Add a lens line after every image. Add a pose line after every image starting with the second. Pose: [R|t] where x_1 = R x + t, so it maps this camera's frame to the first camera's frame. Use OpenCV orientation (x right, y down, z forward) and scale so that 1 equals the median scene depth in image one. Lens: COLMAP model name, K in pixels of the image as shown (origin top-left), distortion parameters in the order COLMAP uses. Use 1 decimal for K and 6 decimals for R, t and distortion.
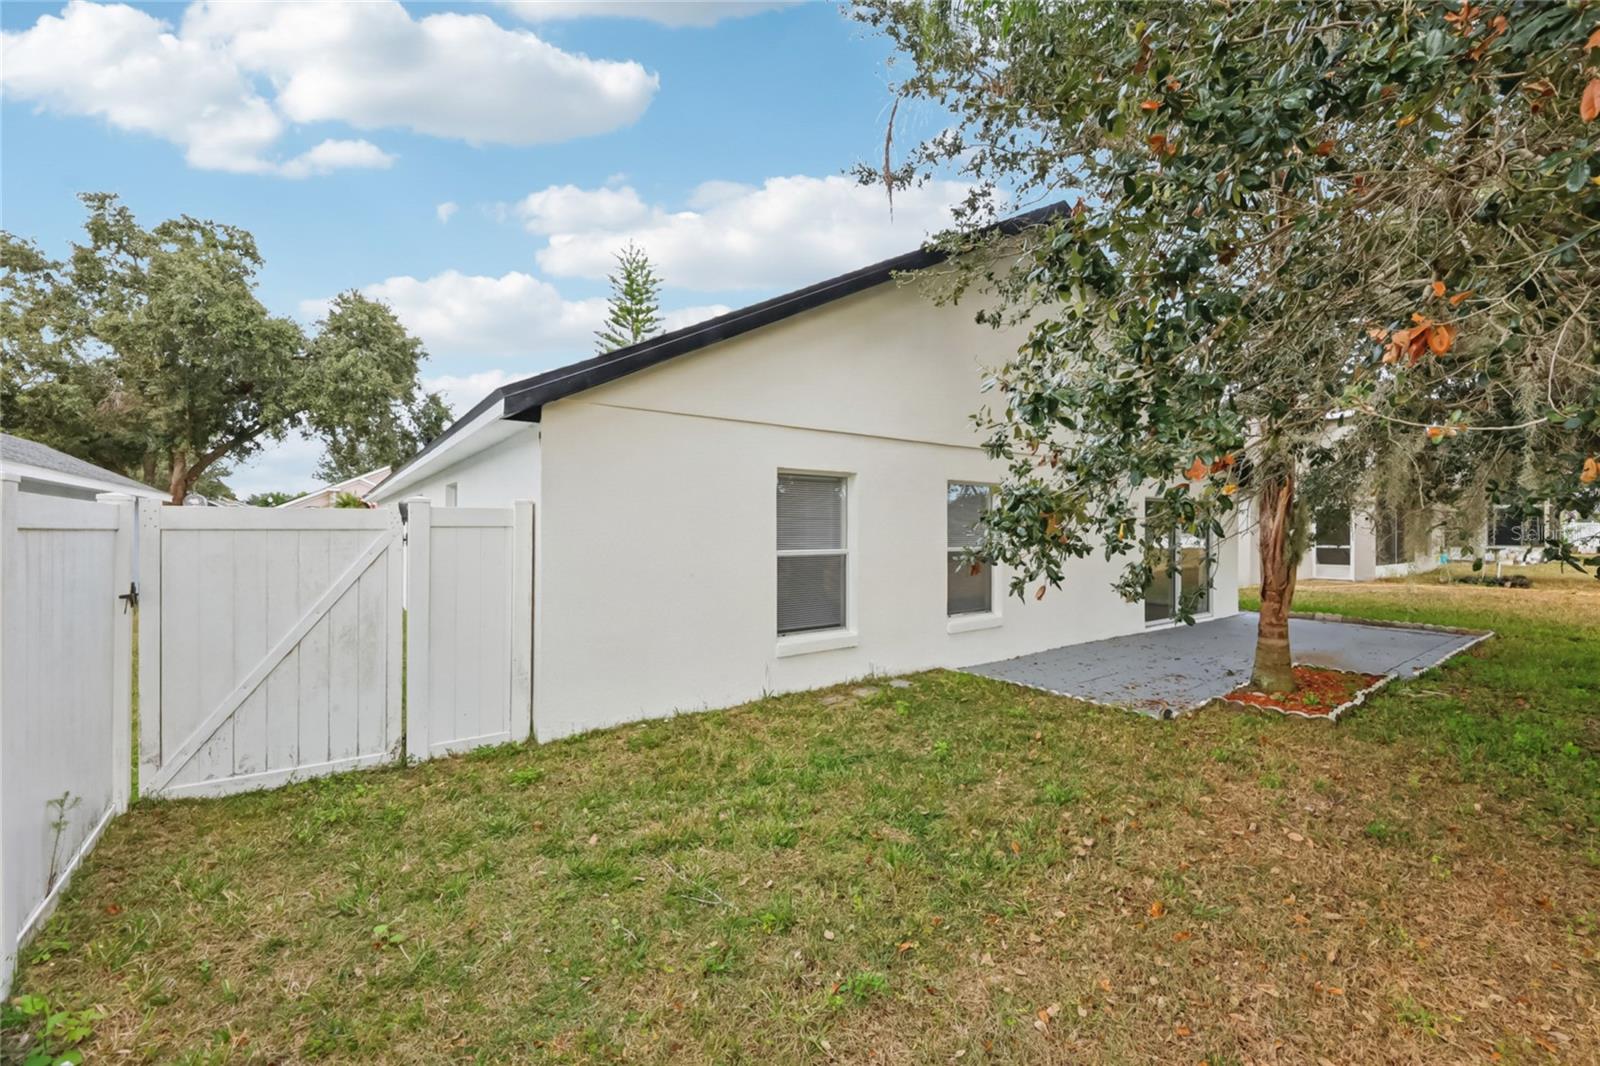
lens RADIAL K [[666.5, 0, 800.0], [0, 666.5, 533.0], [0, 0, 1]] dist [0.001485, 0.000062]
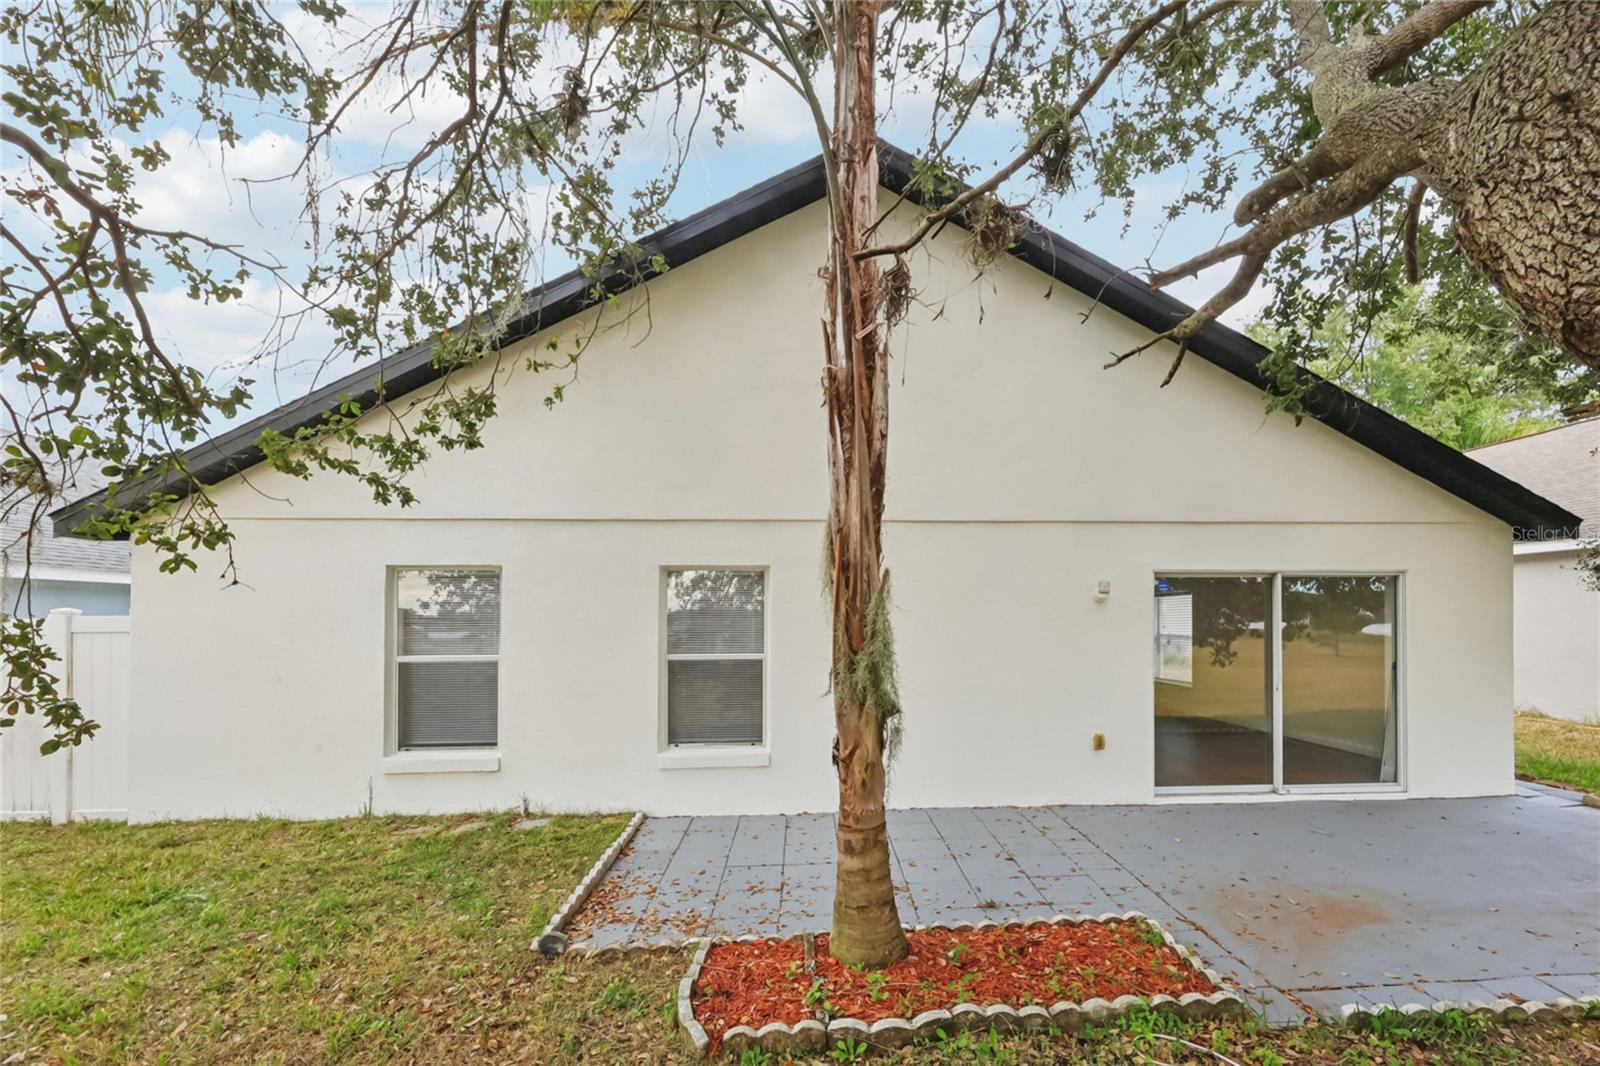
lens RADIAL K [[666.5, 0, 800.0], [0, 666.5, 533.0], [0, 0, 1]] dist [0.001485, 0.000062]
pose [[0.838476, -0.071436, -0.540235, 0.925474], [0.000551, 0.991481, -0.130249, -0.028383], [0.544938, 0.108913, 0.831373, 0.444721]]
